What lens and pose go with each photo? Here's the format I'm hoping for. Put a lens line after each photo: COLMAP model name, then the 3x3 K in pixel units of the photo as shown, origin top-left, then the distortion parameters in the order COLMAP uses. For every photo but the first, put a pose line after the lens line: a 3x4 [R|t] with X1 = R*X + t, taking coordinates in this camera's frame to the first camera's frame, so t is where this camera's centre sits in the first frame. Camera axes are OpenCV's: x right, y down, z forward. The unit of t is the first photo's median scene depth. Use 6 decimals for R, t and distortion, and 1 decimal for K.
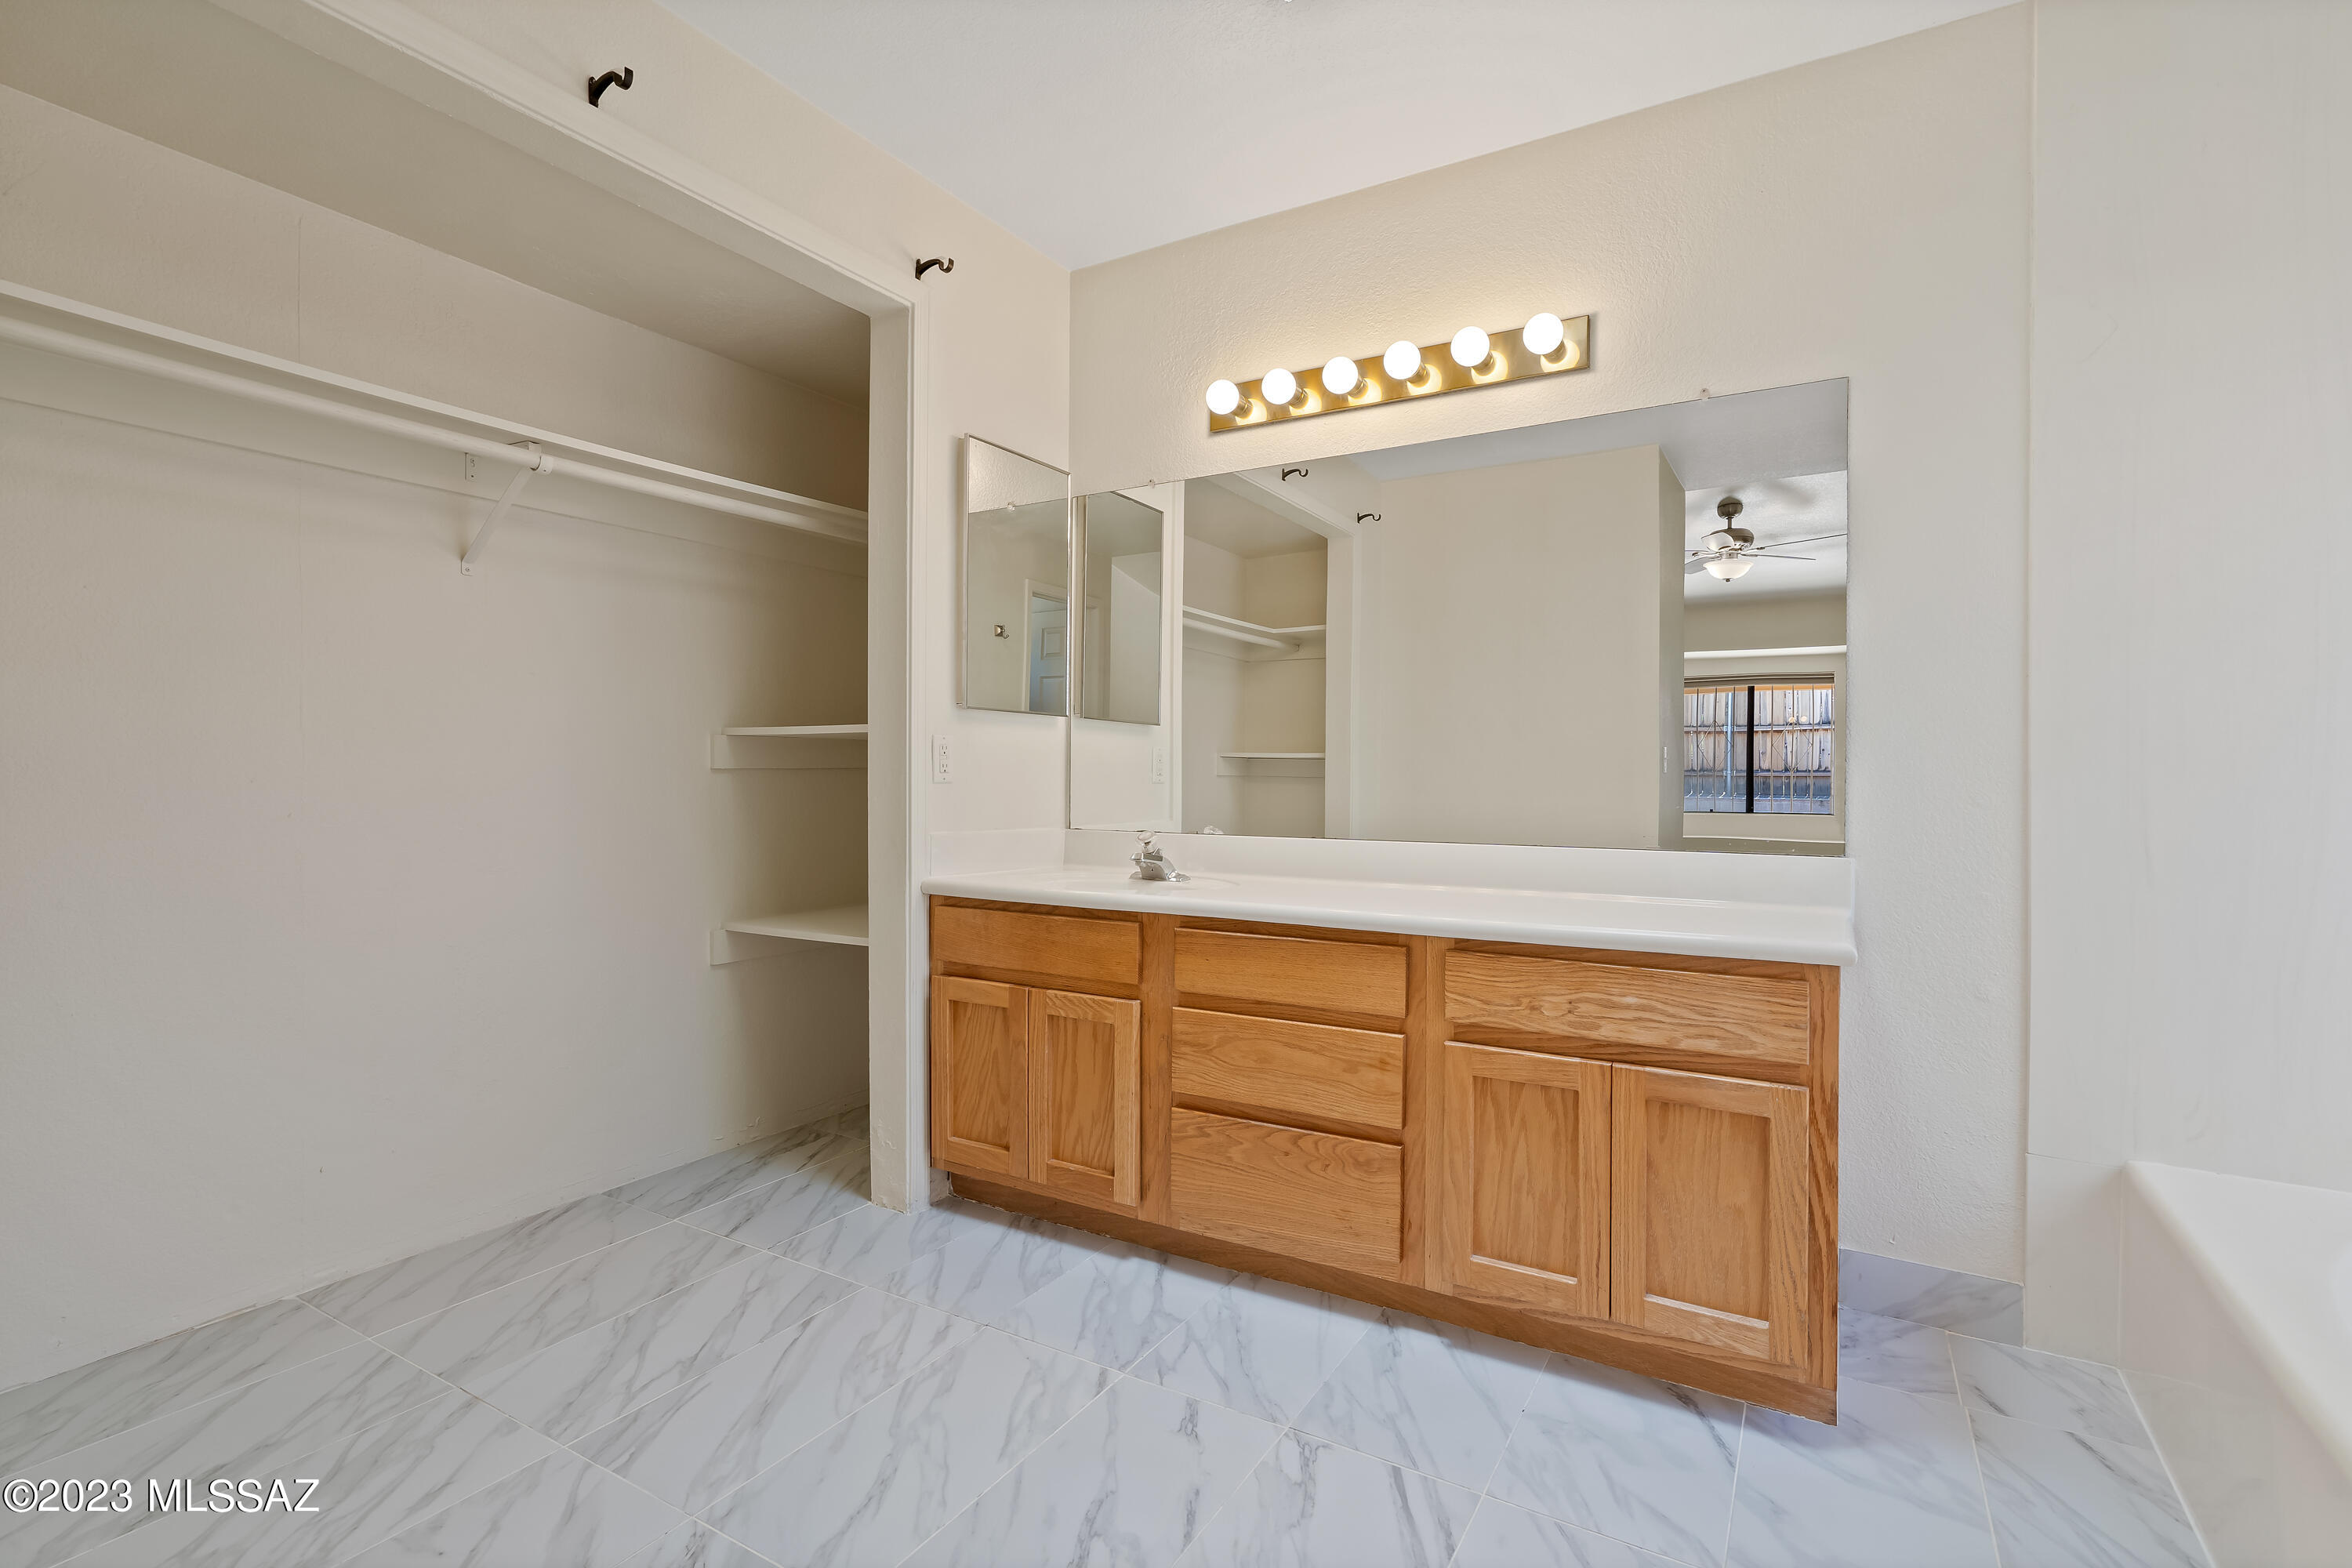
lens RADIAL K [[1085.8, 0, 1175.0], [0, 1085.8, 772.6], [0, 0, 1]] dist [-0.003260, 0.000754]
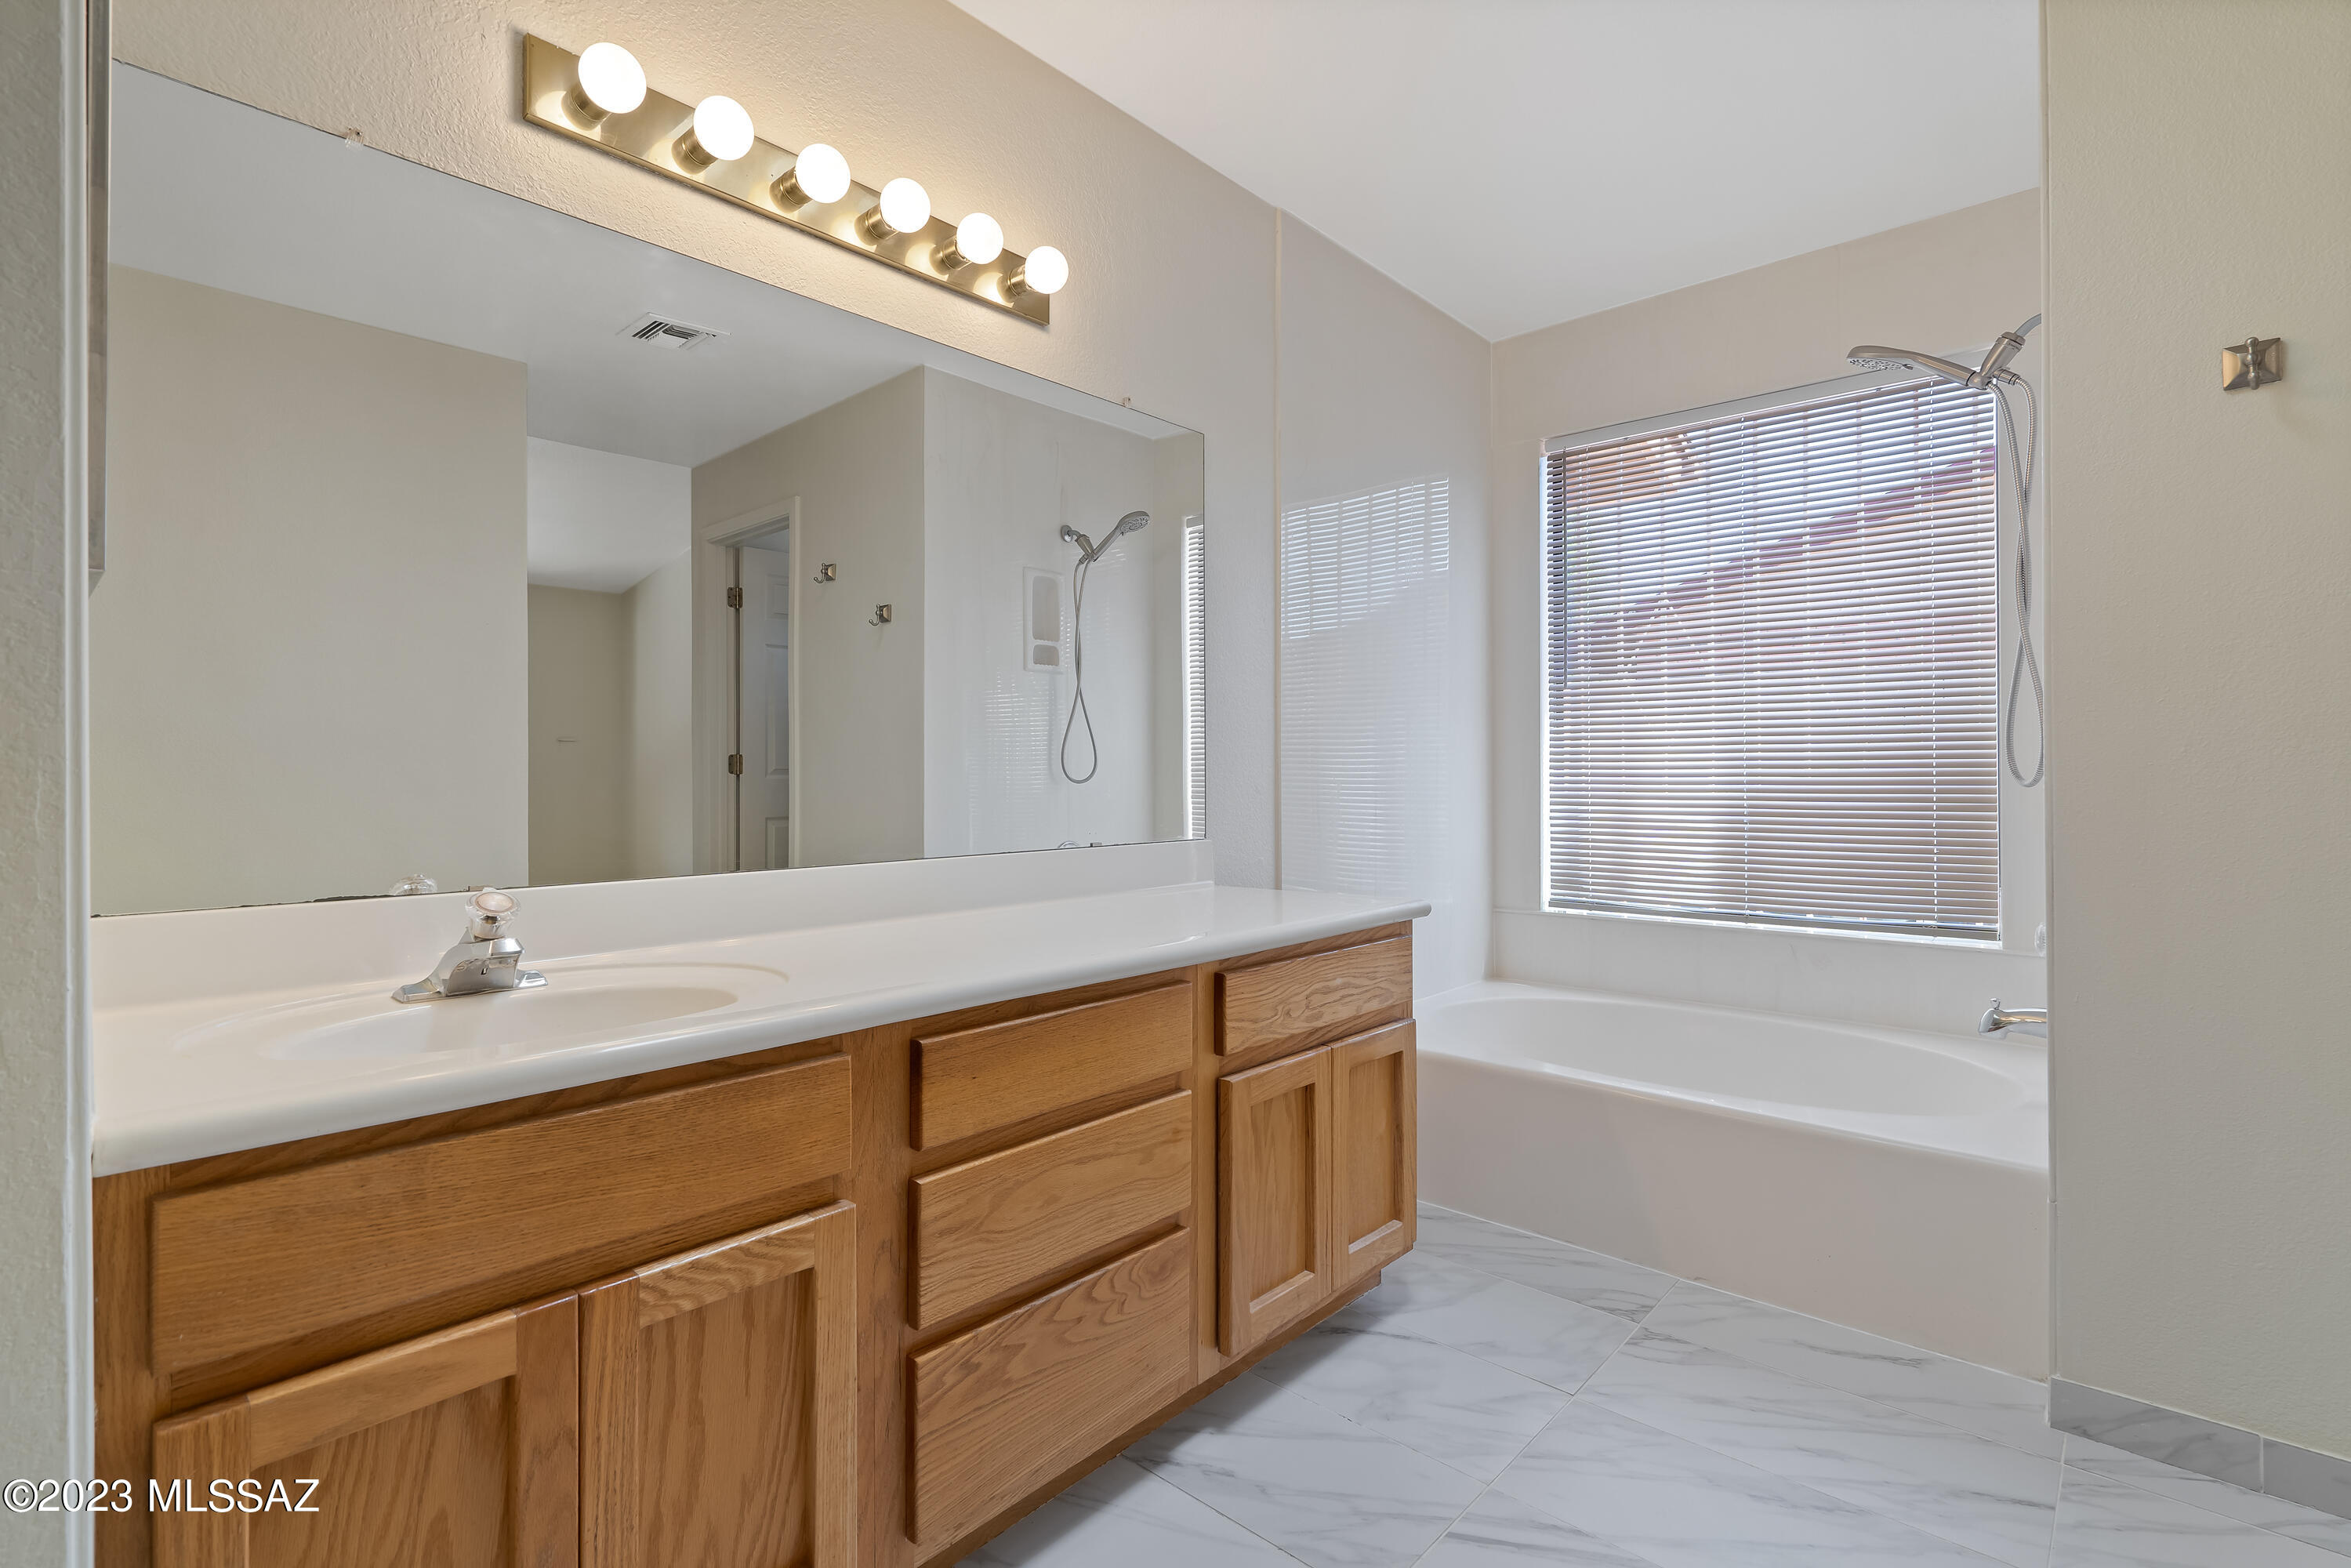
lens RADIAL K [[1085.4, 0, 1173.8], [0, 1085.4, 778.1], [0, 0, 1]] dist [-0.003260, 0.000754]
pose [[0.207934, -0.000986, 0.978142, -0.583579], [0.012283, 0.999923, -0.001603, 0.007679], [-0.978066, 0.012348, 0.207930, 0.824212]]
